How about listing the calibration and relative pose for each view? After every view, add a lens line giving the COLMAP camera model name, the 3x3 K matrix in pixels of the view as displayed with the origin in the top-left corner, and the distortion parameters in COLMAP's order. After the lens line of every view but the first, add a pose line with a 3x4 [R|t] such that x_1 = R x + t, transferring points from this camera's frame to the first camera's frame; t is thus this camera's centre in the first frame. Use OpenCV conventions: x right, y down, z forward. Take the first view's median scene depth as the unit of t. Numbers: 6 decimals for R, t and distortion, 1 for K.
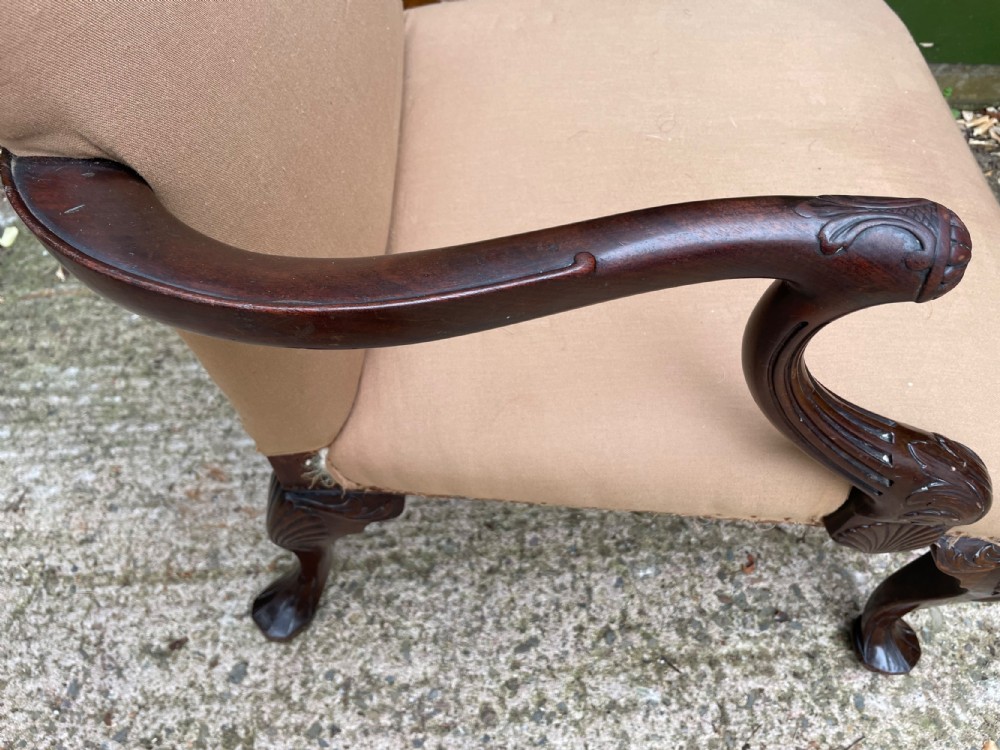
lens RADIAL K [[787.7, 0, 502.8], [0, 787.7, 389.3], [0, 0, 1]] dist [0.071712, -0.116215]
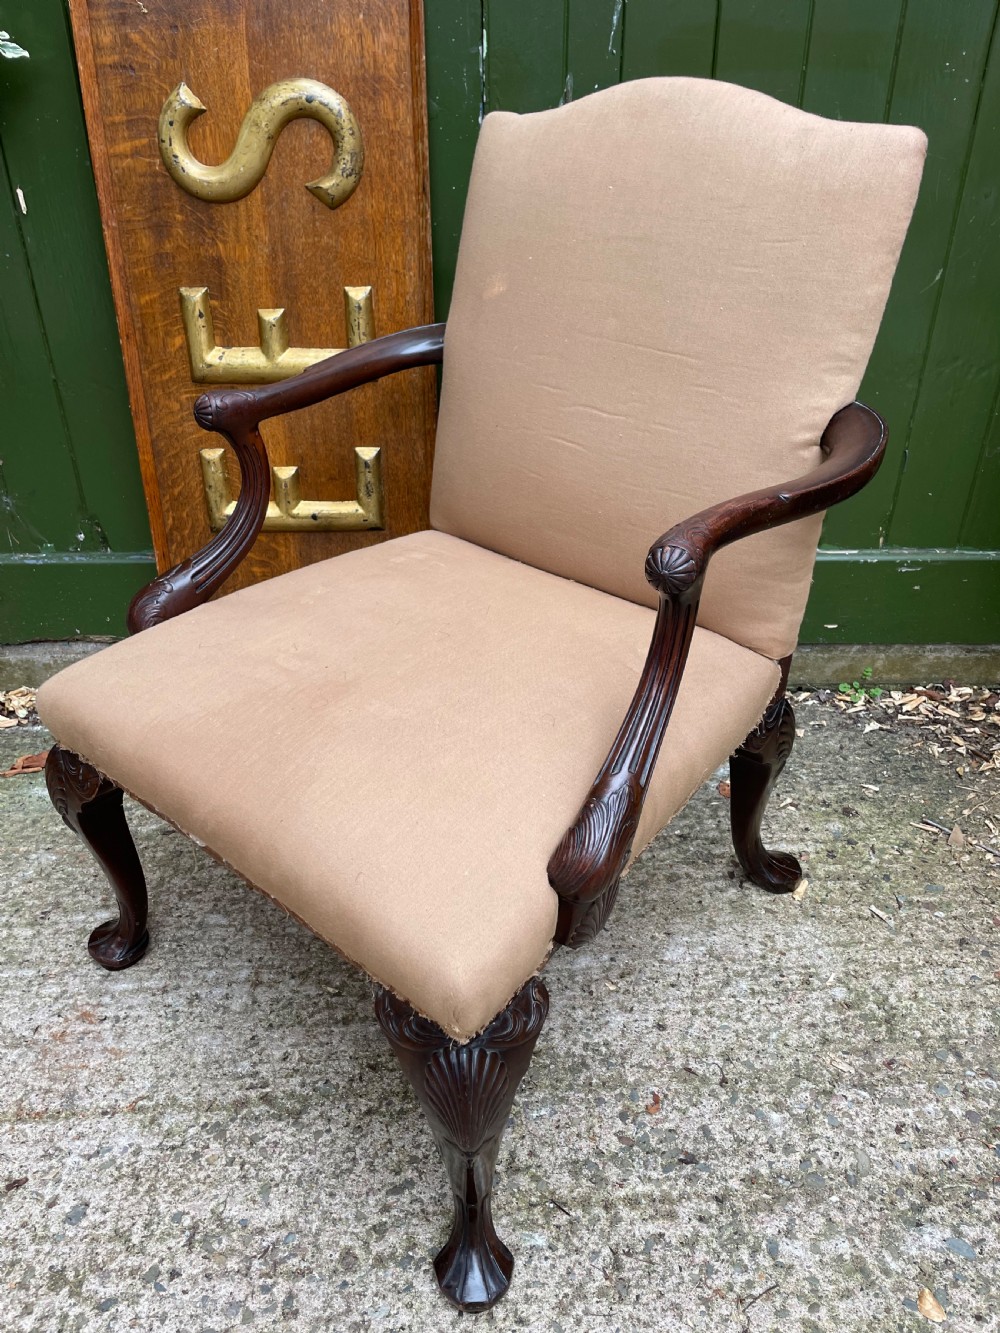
lens RADIAL K [[1050.1, 0, 488.7], [0, 1050.1, 682.6], [0, 0, 1]] dist [0.071712, -0.116215]
pose [[0.999761, -0.008331, -0.020204, 0.156181], [-0.001205, 0.902085, -0.431557, 0.321081], [0.021821, 0.431478, 0.901860, -0.316319]]
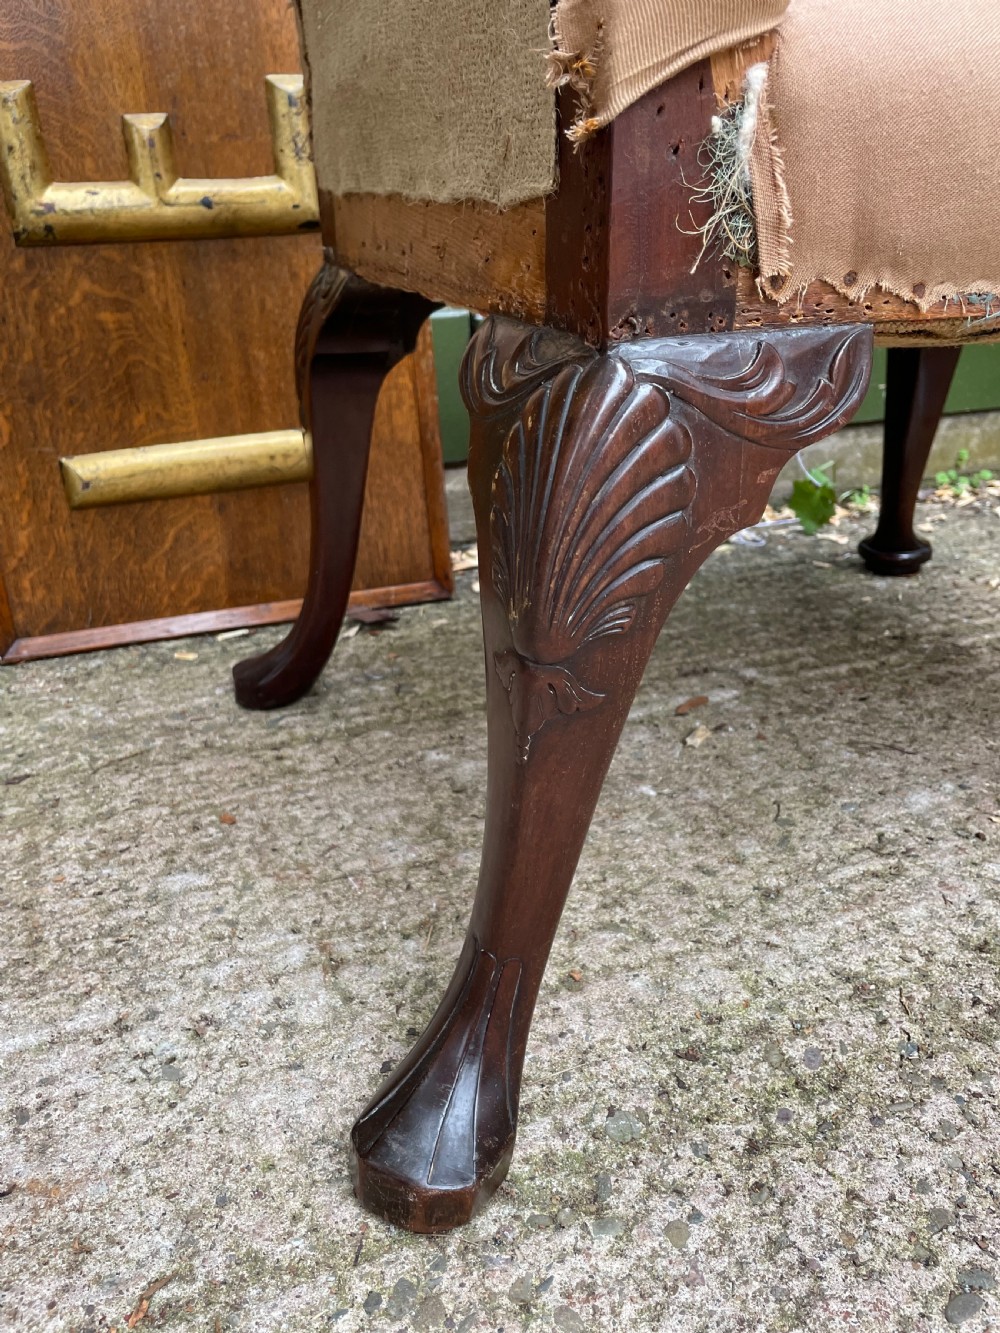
lens RADIAL K [[1050.1, 0, 487.8], [0, 1050.1, 678.5], [0, 0, 1]] dist [0.071712, -0.116215]
pose [[0.955137, -0.160657, 0.248803, -0.229342], [0.270222, 0.816576, -0.510083, 0.280000], [-0.121218, 0.554431, 0.823355, 0.506748]]
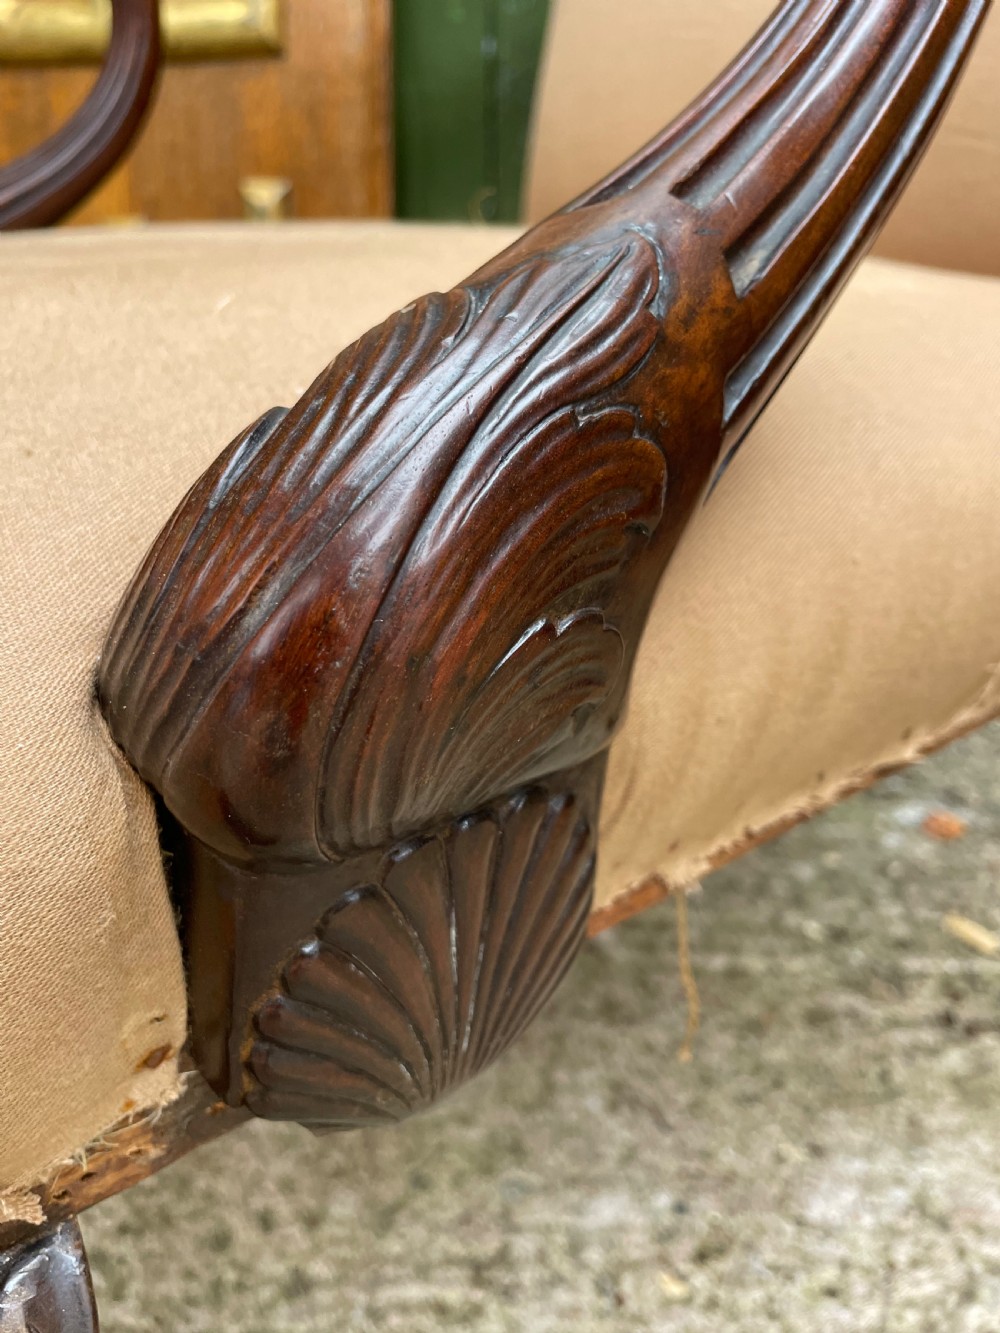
lens RADIAL K [[1068.6, 0, 489.6], [0, 1068.6, 667.6], [0, 0, 1]] dist [0.028906, -0.094143]
pose [[0.994907, 0.035314, -0.094407, 0.233736], [-0.080924, 0.838244, -0.539258, 0.115668], [0.060092, 0.544151, 0.836832, 0.486093]]
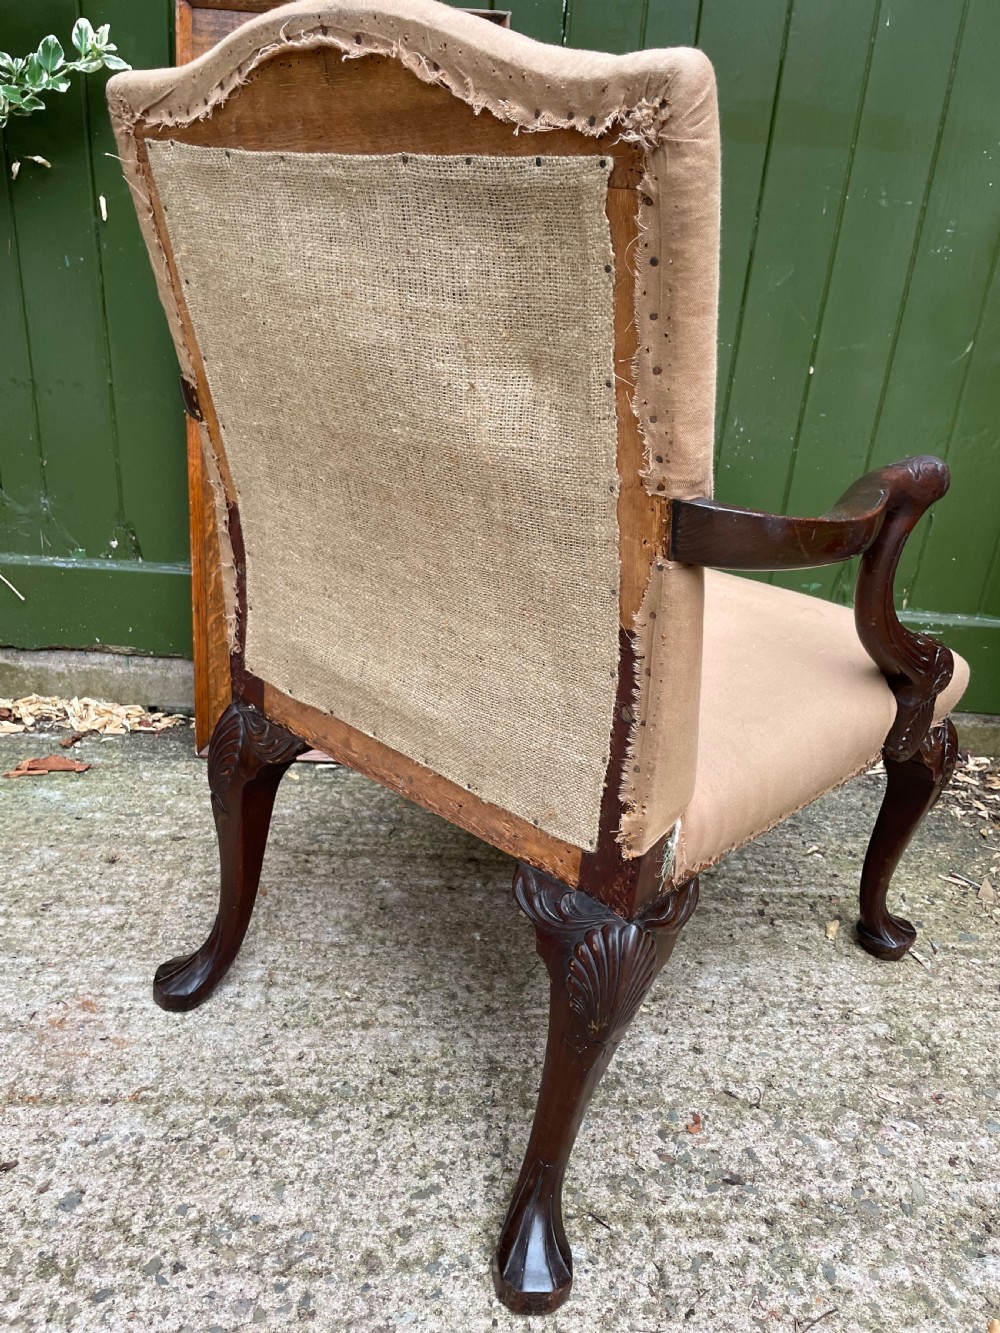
lens RADIAL K [[1050.1, 0, 485.5], [0, 1050.1, 671.0], [0, 0, 1]] dist [0.071712, -0.116215]
pose [[0.998387, 0.056027, 0.009150, 0.050653], [-0.041733, 0.833624, -0.550753, 0.469944], [-0.038485, 0.549483, 0.834618, -0.217262]]
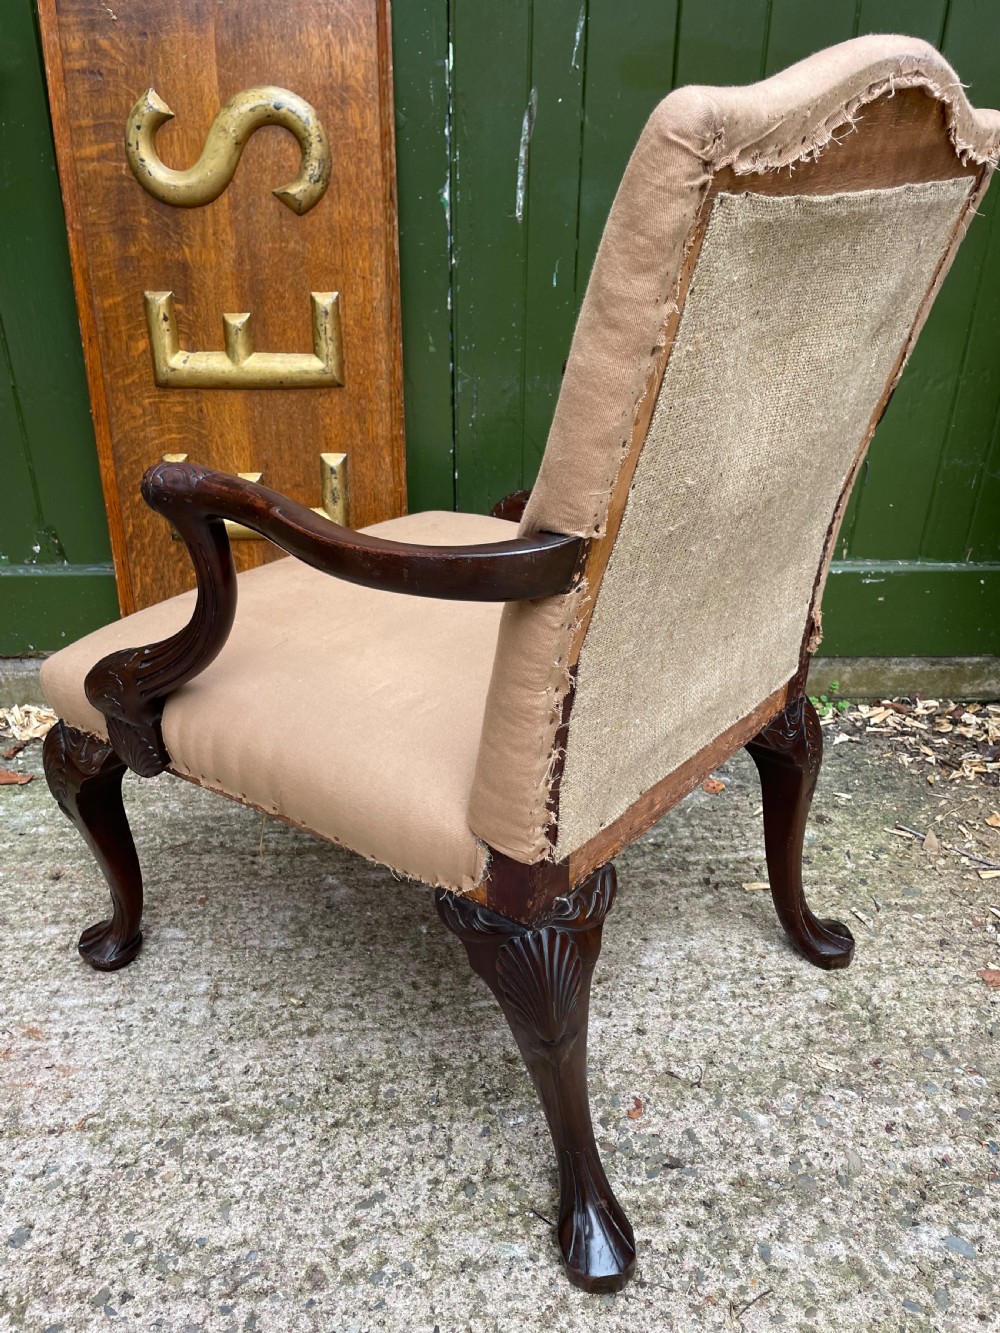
lens RADIAL K [[1050.1, 0, 491.7], [0, 1050.1, 674.8], [0, 0, 1]] dist [0.071712, -0.116215]
pose [[0.999644, -0.014860, 0.022168, 0.139778], [0.023852, 0.870082, -0.492329, 0.389204], [-0.011971, 0.492682, 0.870127, -0.248078]]
